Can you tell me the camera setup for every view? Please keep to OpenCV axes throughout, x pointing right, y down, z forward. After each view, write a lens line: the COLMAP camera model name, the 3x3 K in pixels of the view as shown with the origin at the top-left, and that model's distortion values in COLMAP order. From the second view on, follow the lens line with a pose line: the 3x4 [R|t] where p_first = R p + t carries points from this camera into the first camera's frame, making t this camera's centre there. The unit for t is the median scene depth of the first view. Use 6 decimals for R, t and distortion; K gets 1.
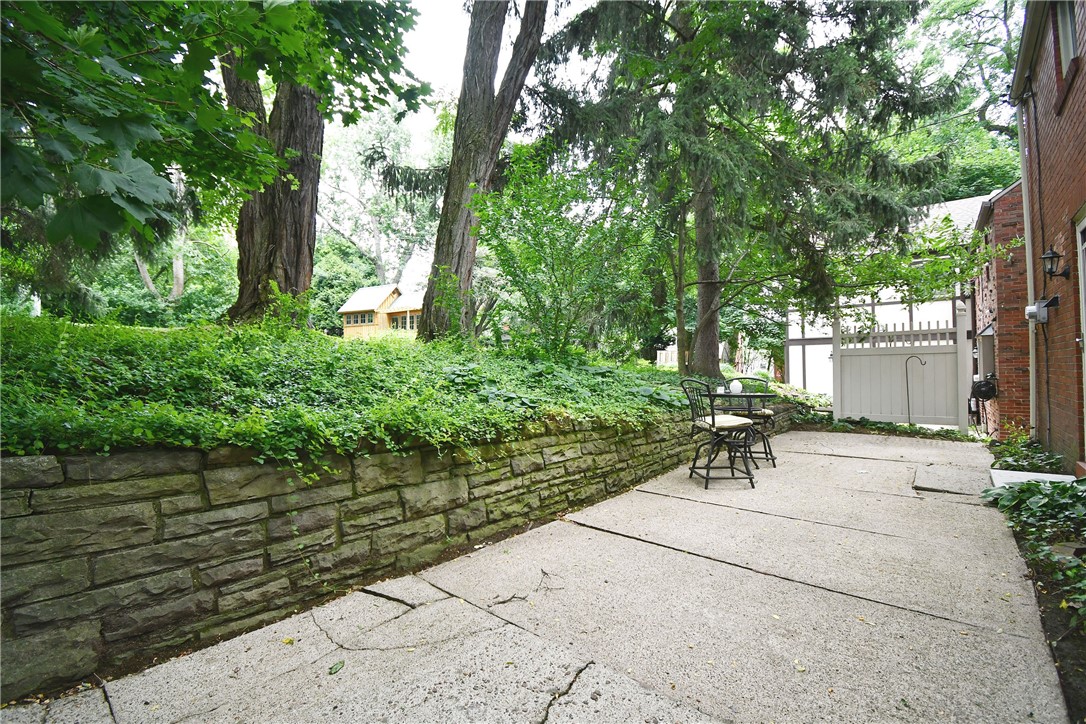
lens RADIAL K [[477.2, 0, 545.7], [0, 477.2, 361.1], [0, 0, 1]] dist [-0.014681, -0.006409]
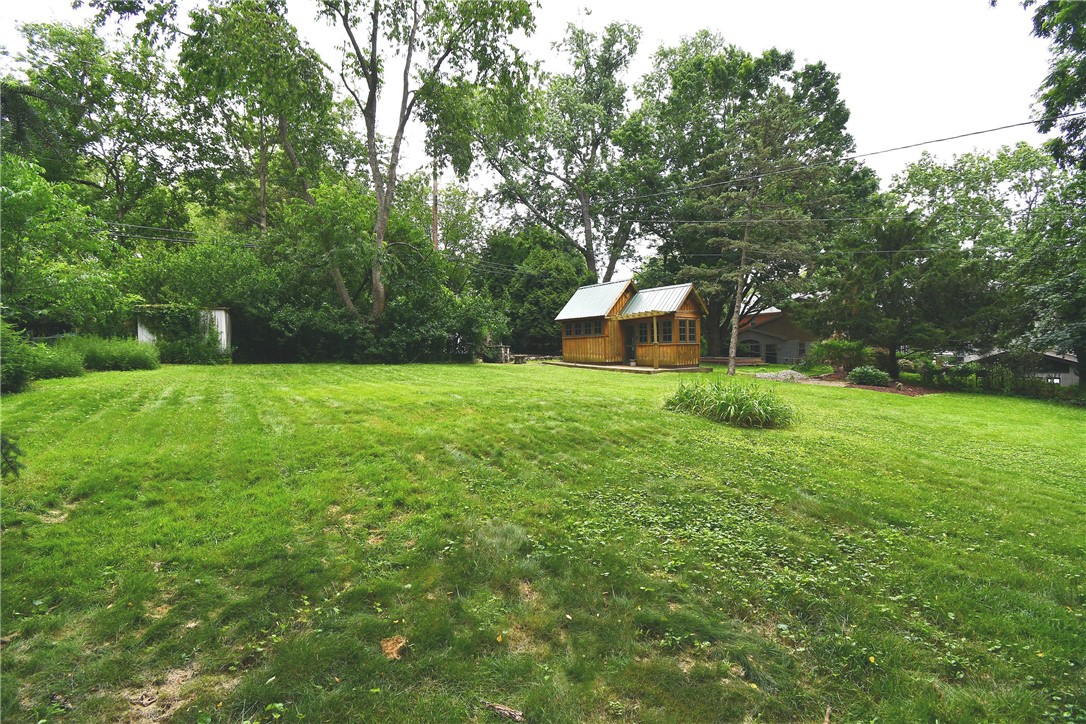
lens RADIAL K [[477.2, 0, 541.2], [0, 477.2, 362.0], [0, 0, 1]] dist [-0.014681, -0.006409]
pose [[0.928474, -0.000162, -0.371397, -0.141978], [0.011192, 0.999558, 0.027544, -0.047980], [0.371228, -0.029731, 0.928065, 0.222831]]
